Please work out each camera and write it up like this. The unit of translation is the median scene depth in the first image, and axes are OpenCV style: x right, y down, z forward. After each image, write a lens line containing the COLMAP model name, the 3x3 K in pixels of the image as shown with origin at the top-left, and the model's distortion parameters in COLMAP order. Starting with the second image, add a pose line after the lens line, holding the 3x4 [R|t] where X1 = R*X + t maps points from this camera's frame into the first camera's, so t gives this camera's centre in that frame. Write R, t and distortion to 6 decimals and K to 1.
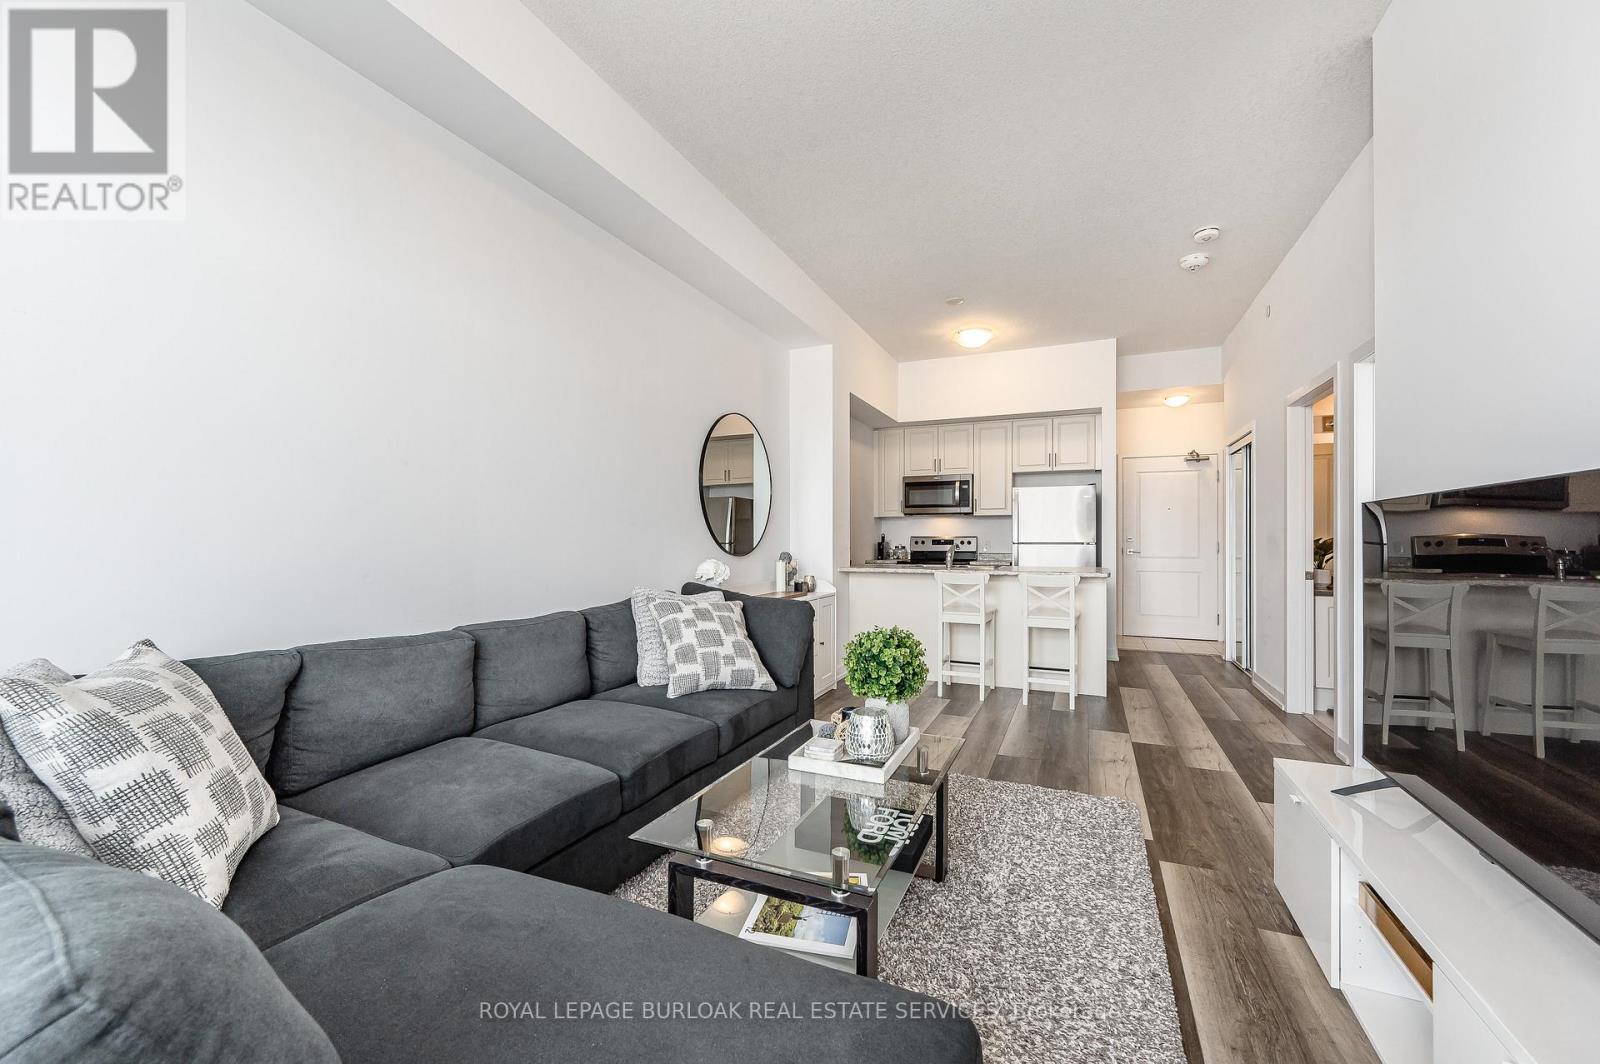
lens RADIAL K [[632.3, 0, 806.2], [0, 632.3, 533.4], [0, 0, 1]] dist [-0.002003, 0.000359]
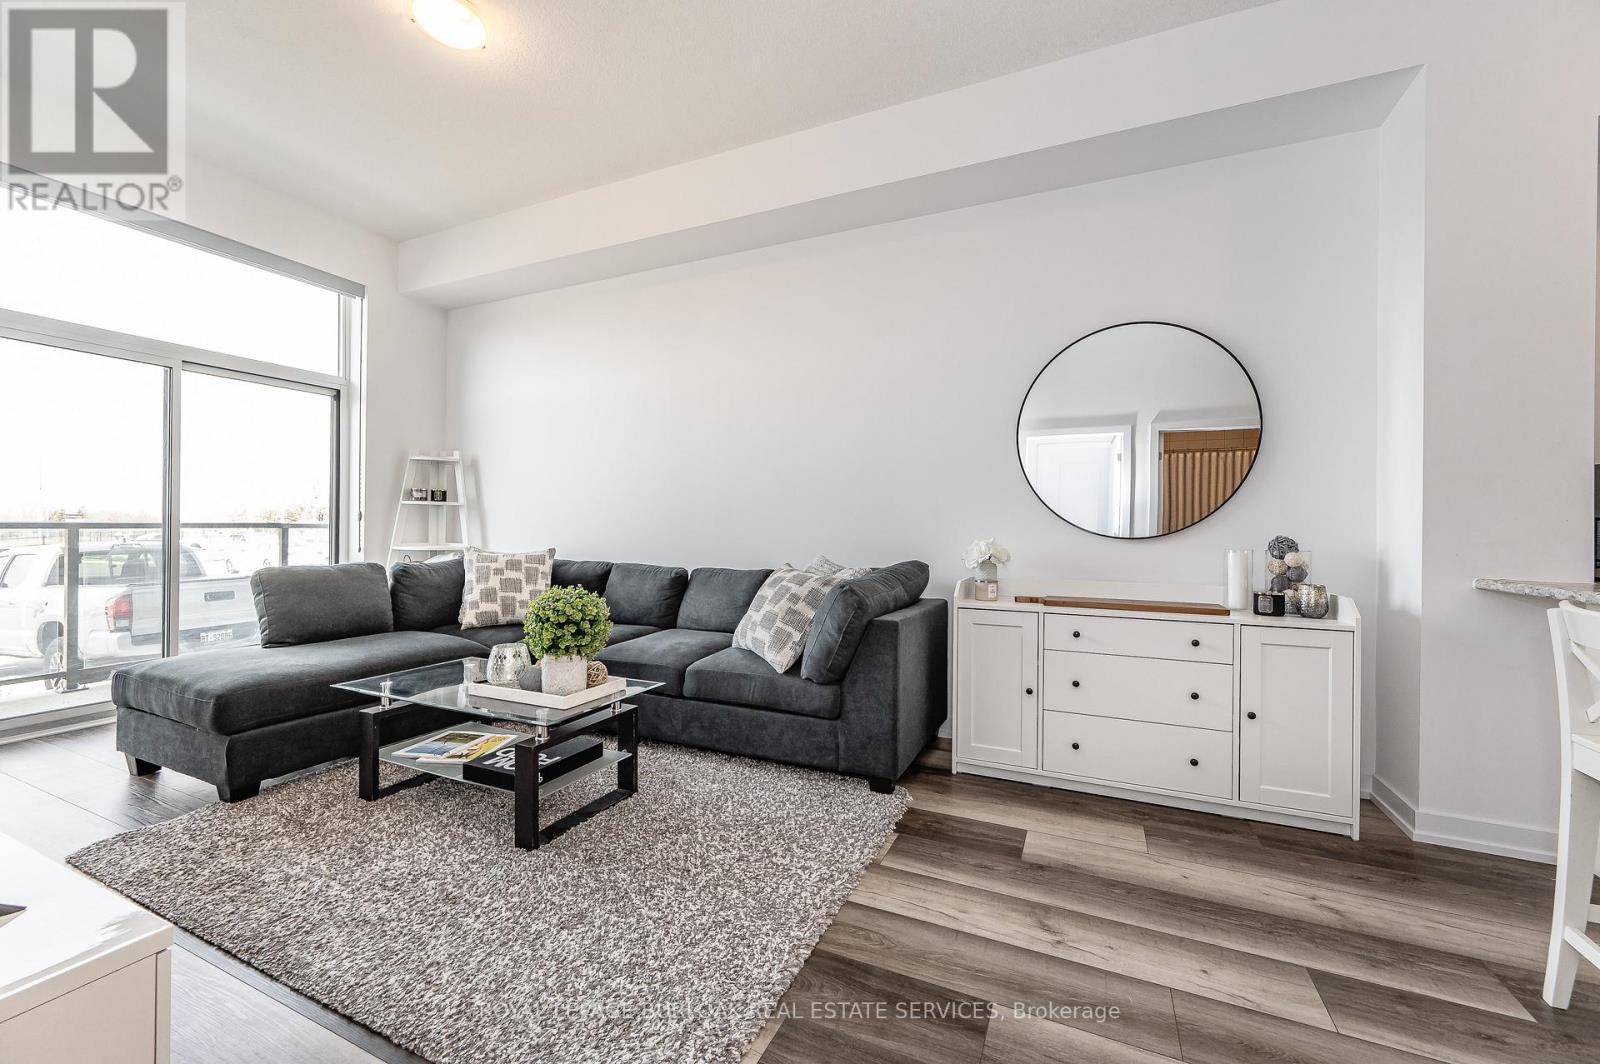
lens RADIAL K [[632.3, 0, 806.2], [0, 632.3, 533.4], [0, 0, 1]] dist [-0.002003, 0.000359]
pose [[-0.003286, 0.001675, -0.999993, 0.364237], [-0.002797, 0.999995, 0.001684, 0.019866], [0.999991, 0.002803, -0.003281, 0.444066]]
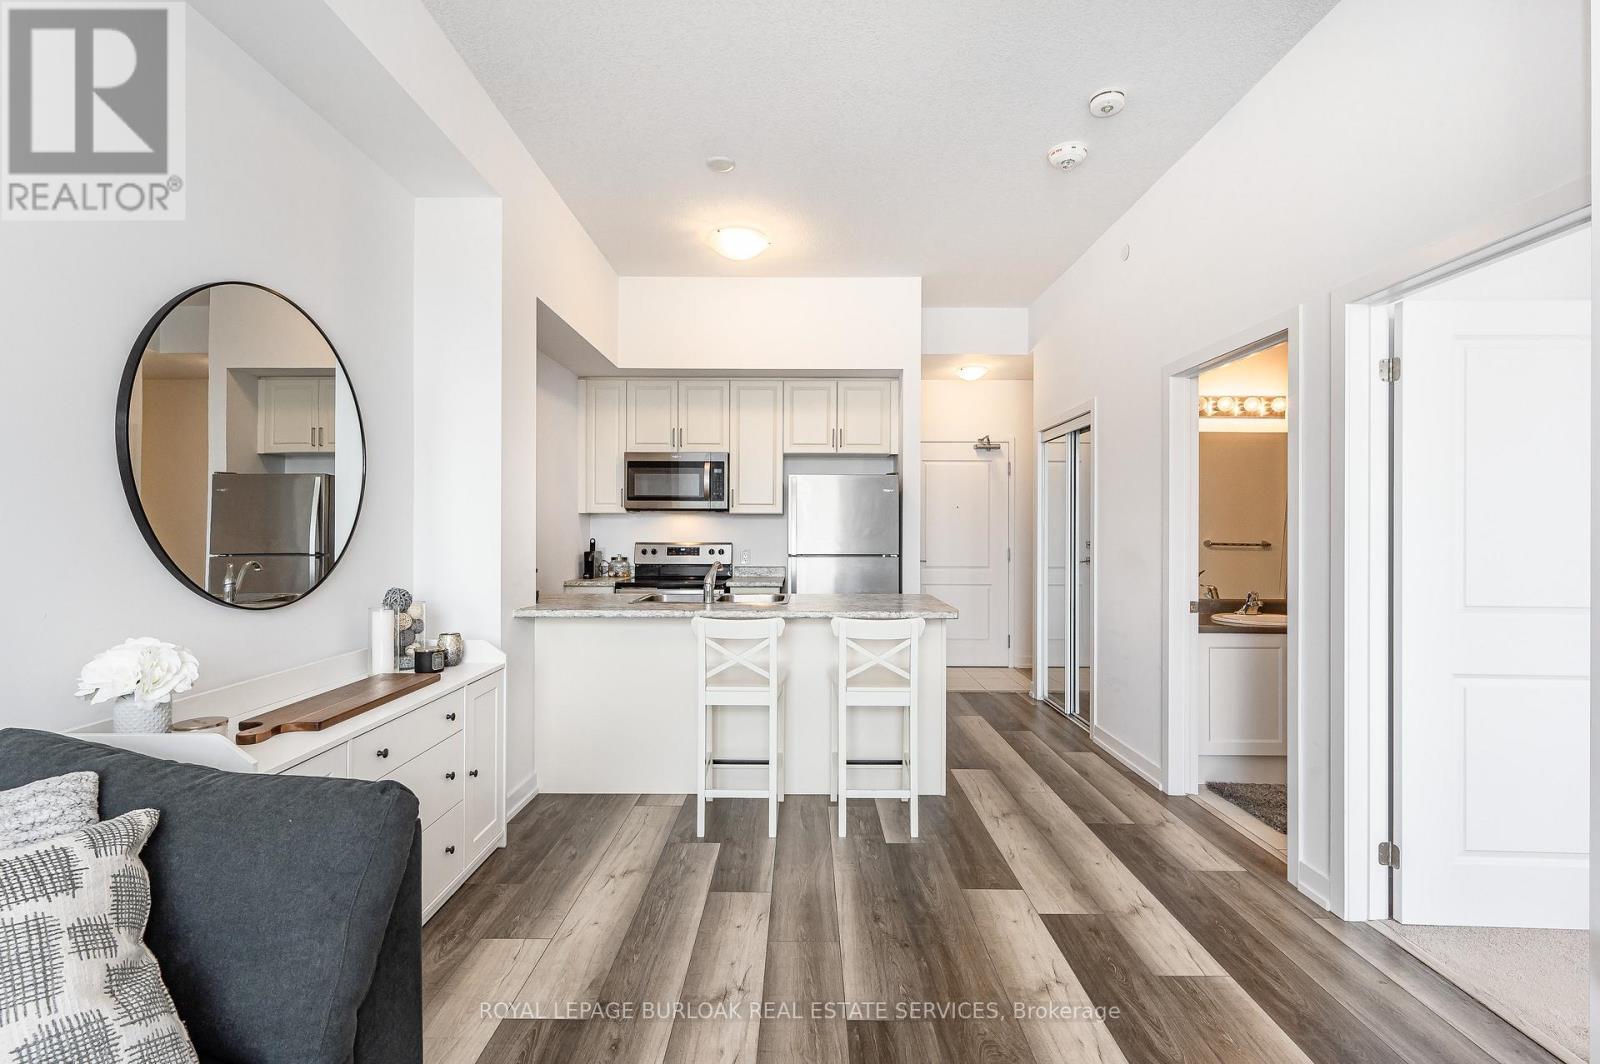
lens RADIAL K [[727.1, 0, 805.1], [0, 727.1, 525.7], [0, 0, 1]] dist [-0.001446, -0.000227]
pose [[0.915553, 0.004403, 0.402174, 0.023035], [-0.005454, 0.999984, 0.001469, -0.016880], [-0.402161, -0.003538, 0.915562, 0.253089]]
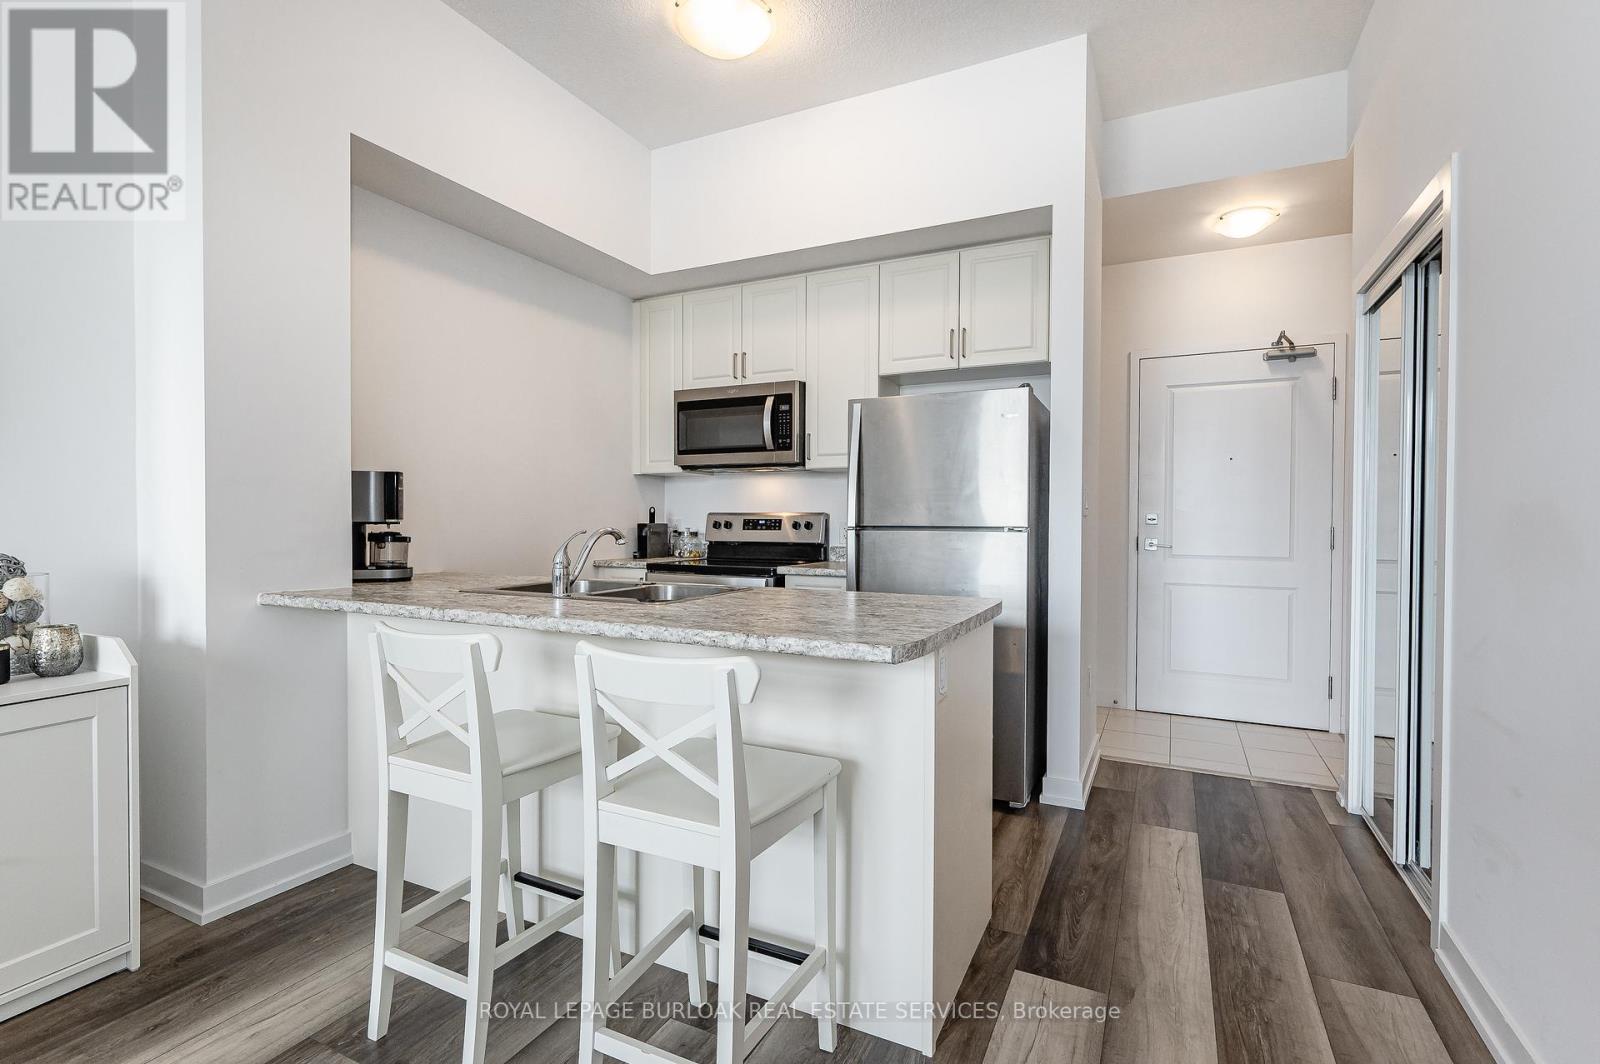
lens RADIAL K [[742.9, 0, 806.5], [0, 742.9, 526.6], [0, 0, 1]] dist [0.001188, -0.000237]
pose [[0.999289, 0.003748, -0.037503, 0.299568], [-0.003067, 0.999829, 0.018210, 0.005391], [0.037565, -0.018082, 0.999131, 0.460099]]
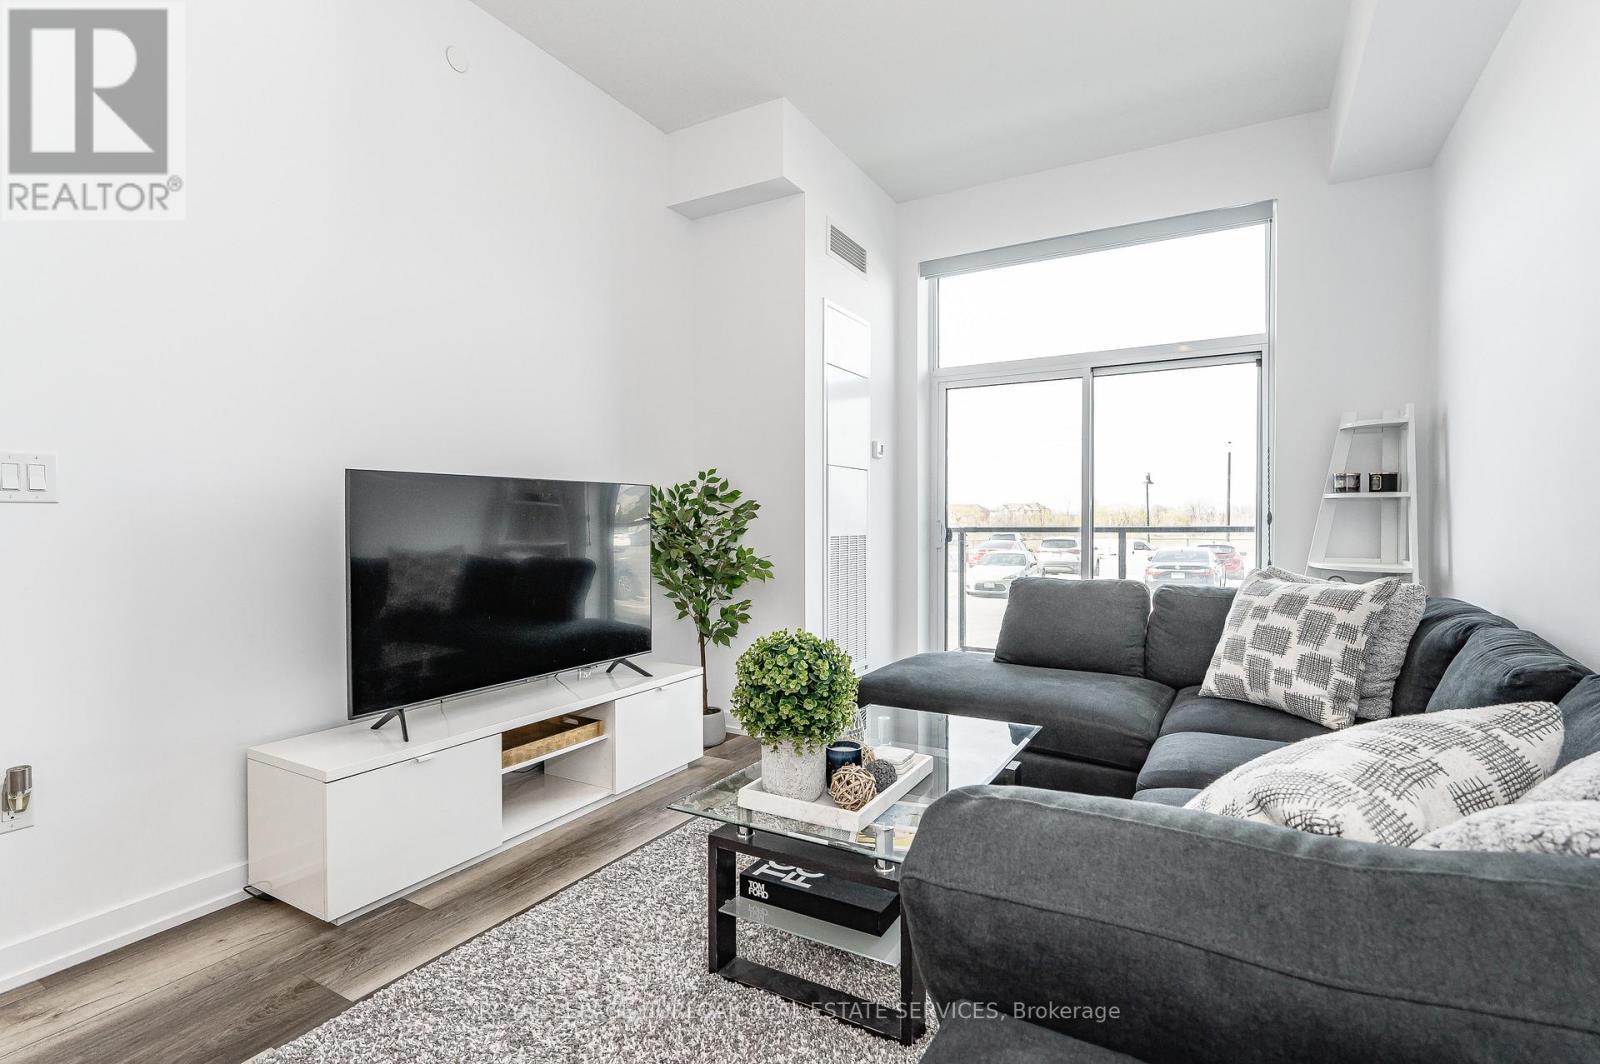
lens RADIAL K [[742.9, 0, 806.5], [0, 742.9, 526.6], [0, 0, 1]] dist [0.001188, -0.000237]
pose [[-0.993207, -0.004393, 0.116274, 0.008660], [-0.004074, 0.999987, 0.002985, 0.011013], [-0.116286, 0.002491, -0.993213, 0.574331]]
